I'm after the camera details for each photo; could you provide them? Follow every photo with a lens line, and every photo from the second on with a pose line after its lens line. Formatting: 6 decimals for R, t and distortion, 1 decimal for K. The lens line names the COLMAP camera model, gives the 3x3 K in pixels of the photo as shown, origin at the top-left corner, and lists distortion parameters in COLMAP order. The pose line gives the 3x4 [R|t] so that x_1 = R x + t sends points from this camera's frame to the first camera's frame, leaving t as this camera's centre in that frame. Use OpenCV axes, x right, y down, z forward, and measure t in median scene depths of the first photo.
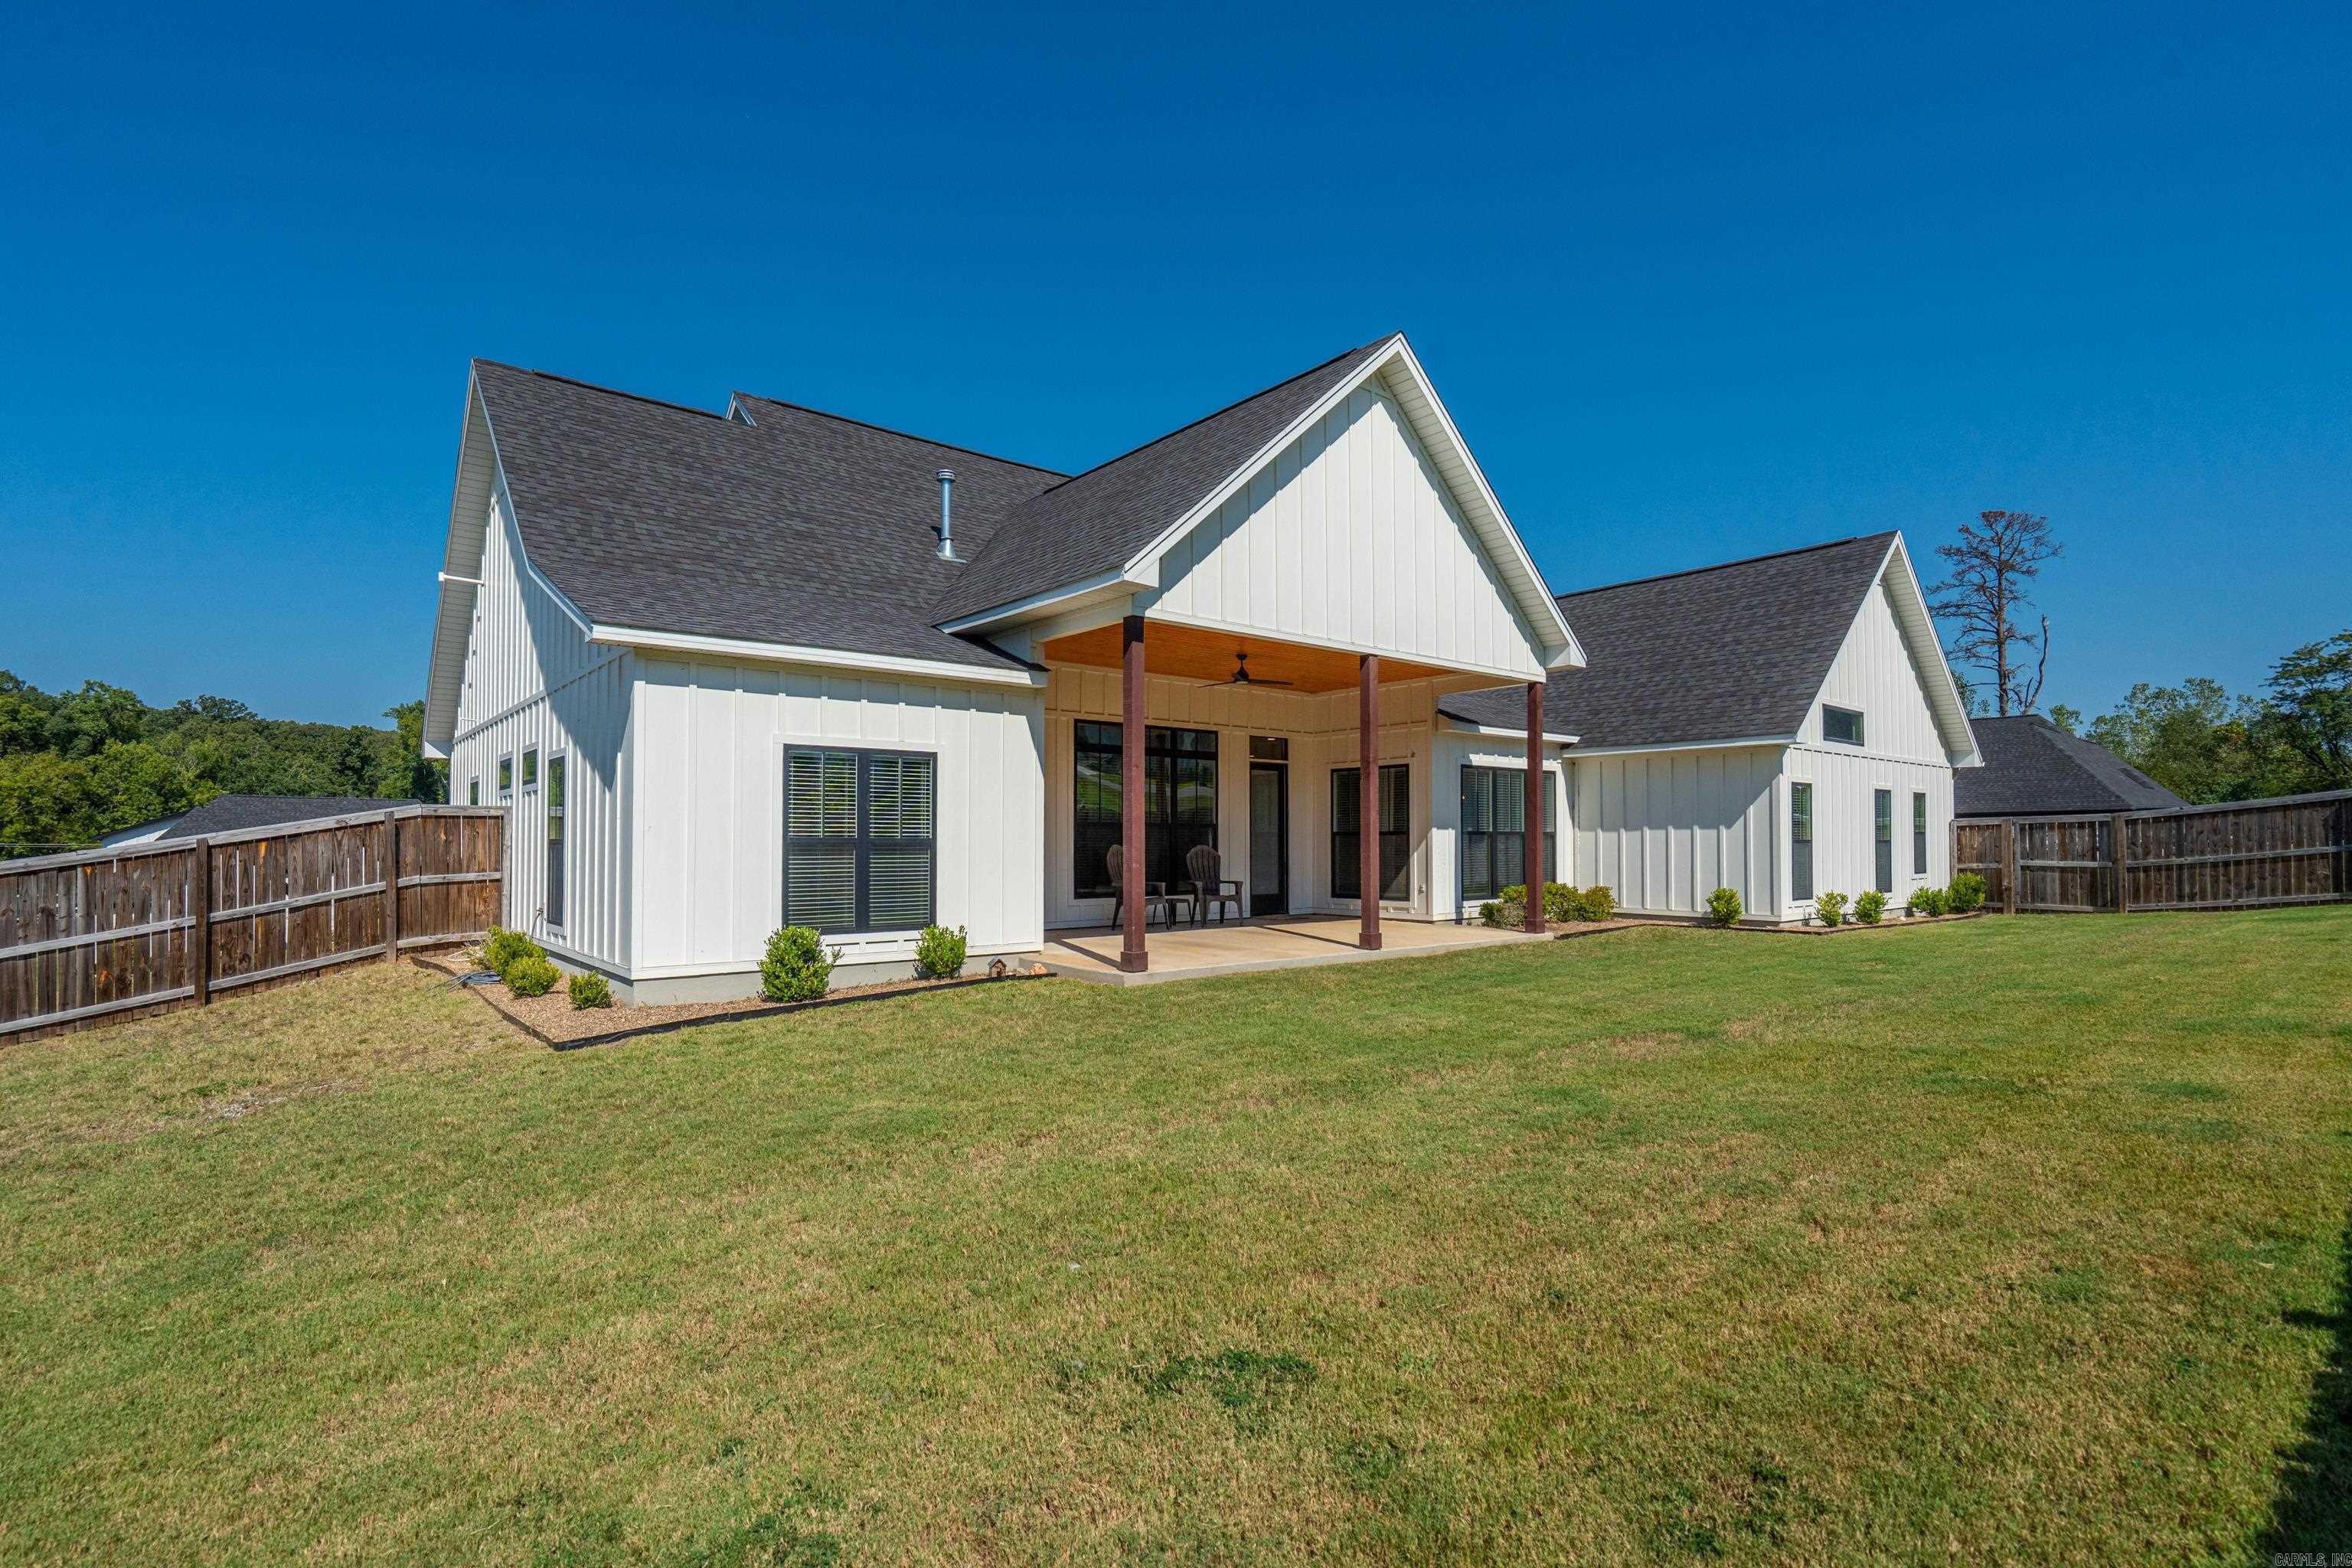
lens RADIAL K [[1088.9, 0, 1176.0], [0, 1088.9, 784.0], [0, 0, 1]] dist [0.000148, 0.000096]
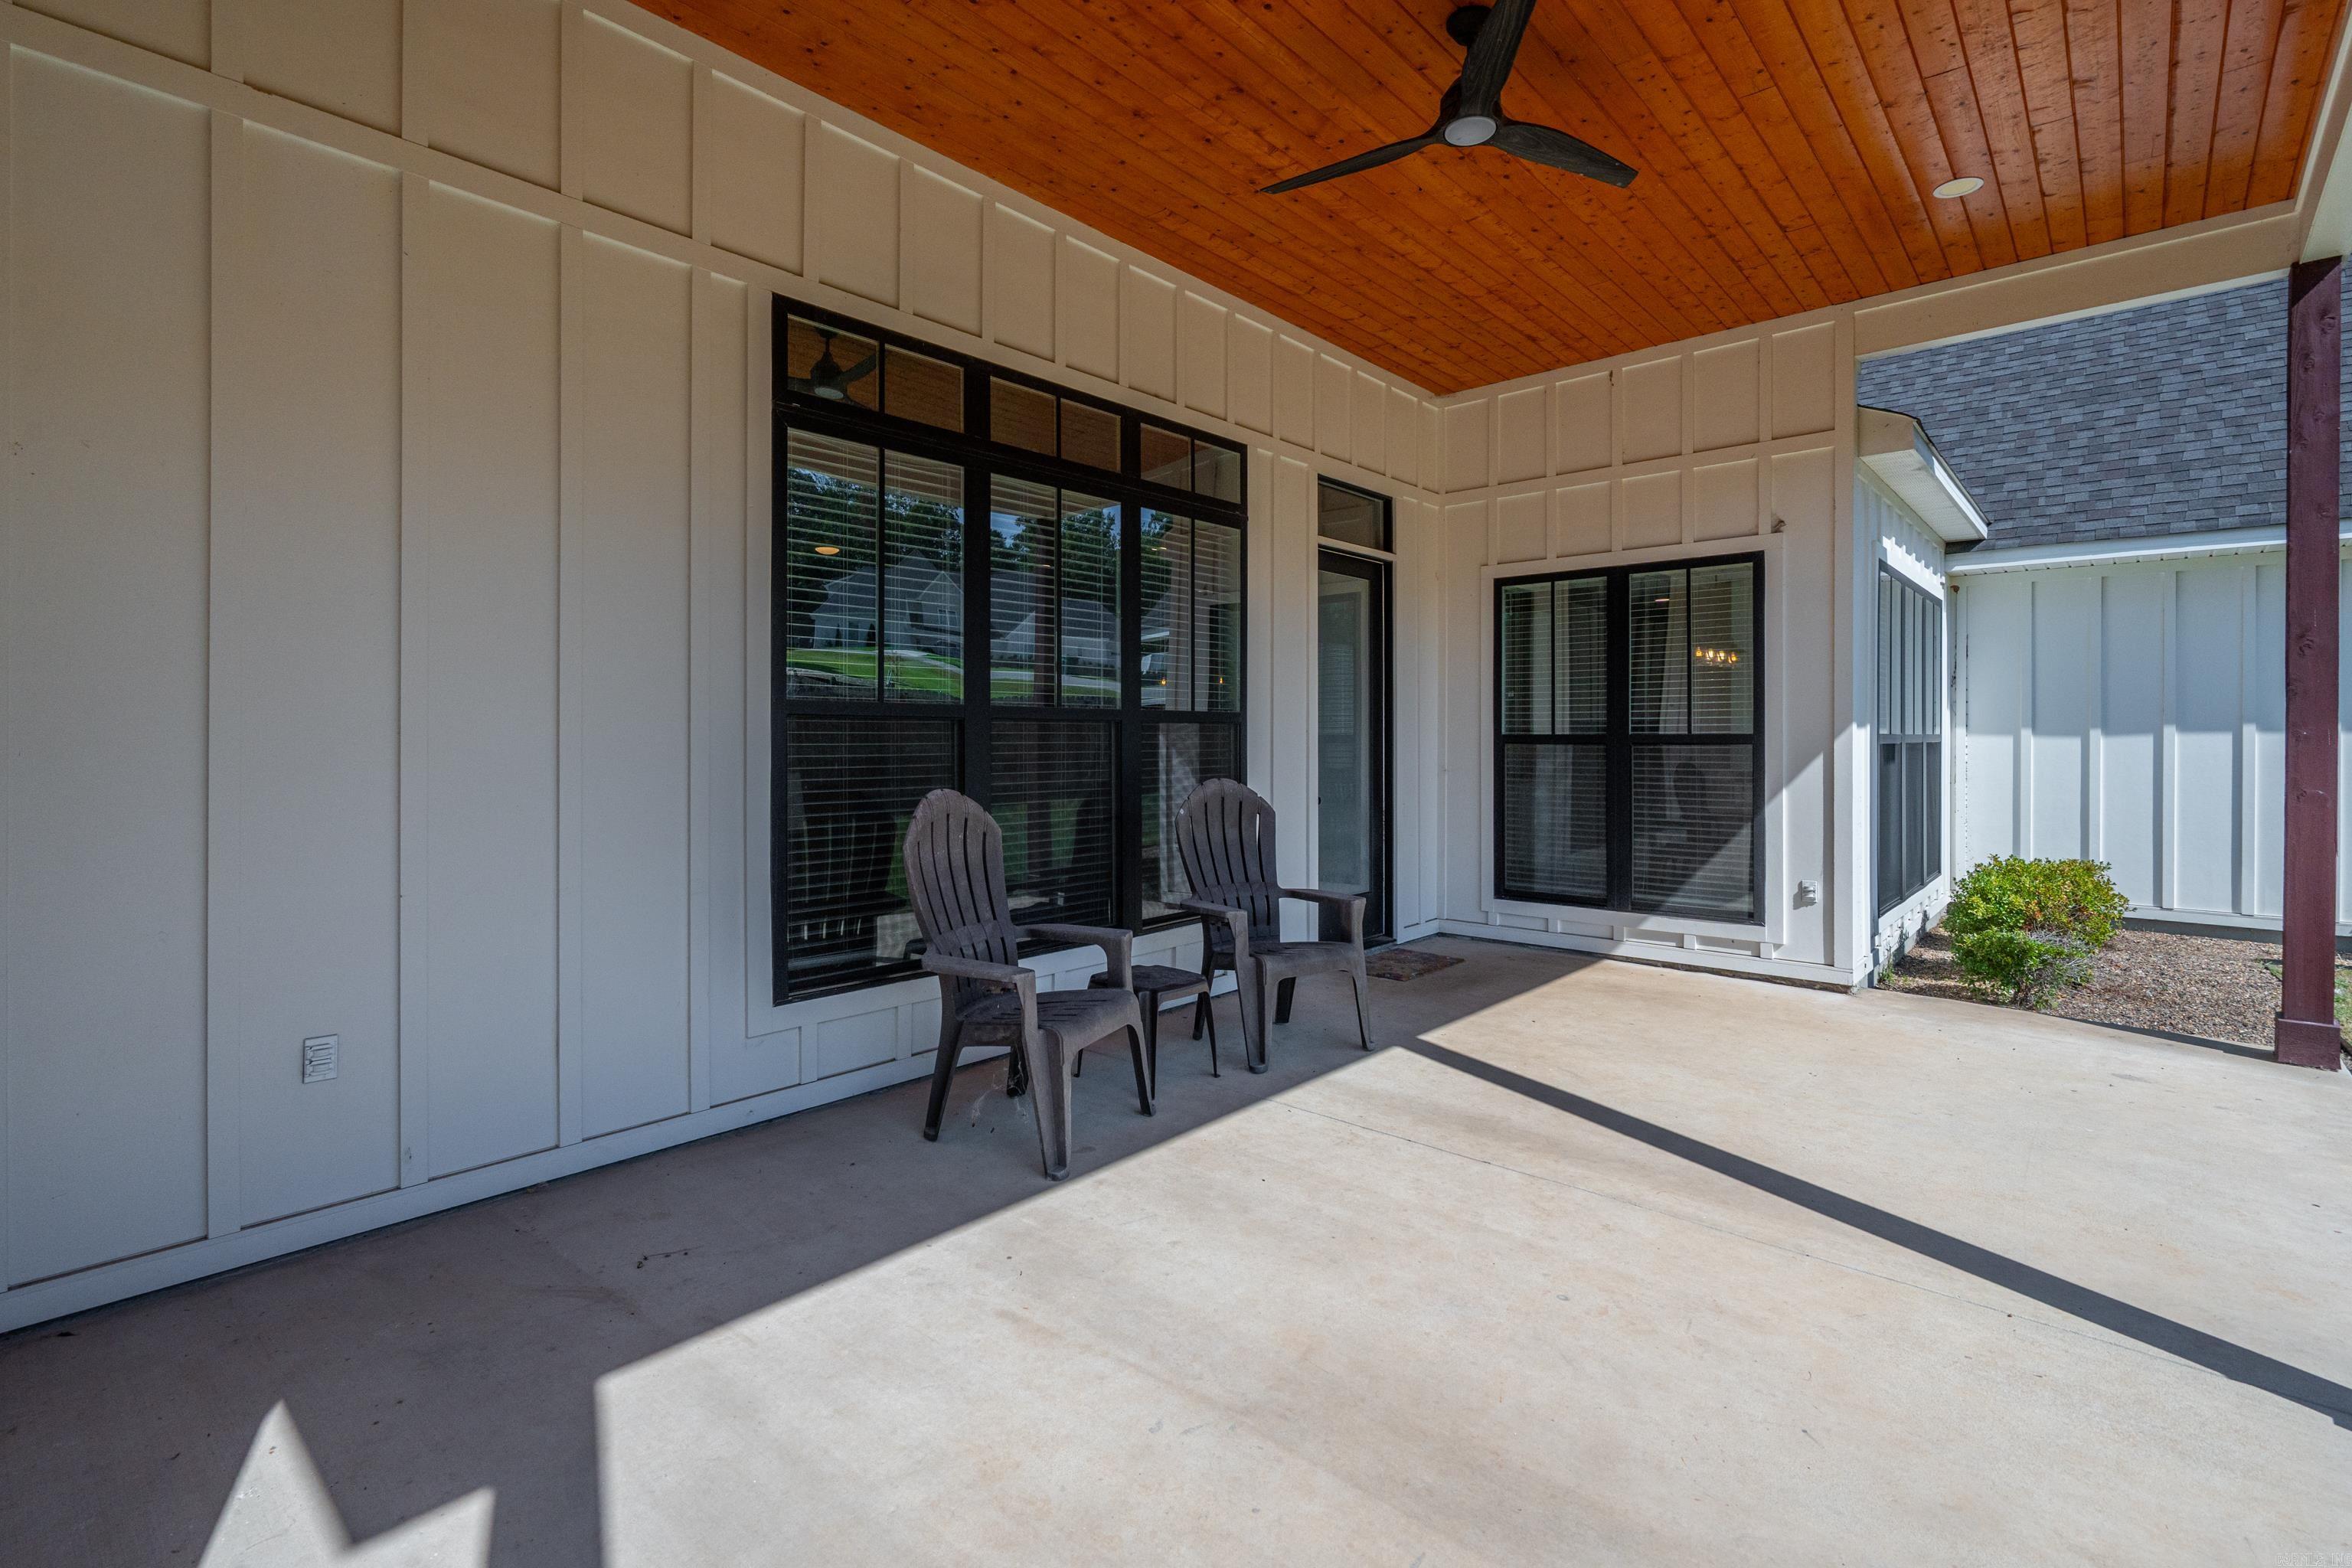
lens RADIAL K [[1076.6, 0, 1177.7], [0, 1076.6, 731.8], [0, 0, 1]] dist [-0.000541, -0.000025]
pose [[0.986634, 0.007365, 0.162784, -0.038805], [-0.014474, 0.998990, 0.042527, 0.029101], [-0.162307, -0.044314, 0.985745, 0.656016]]
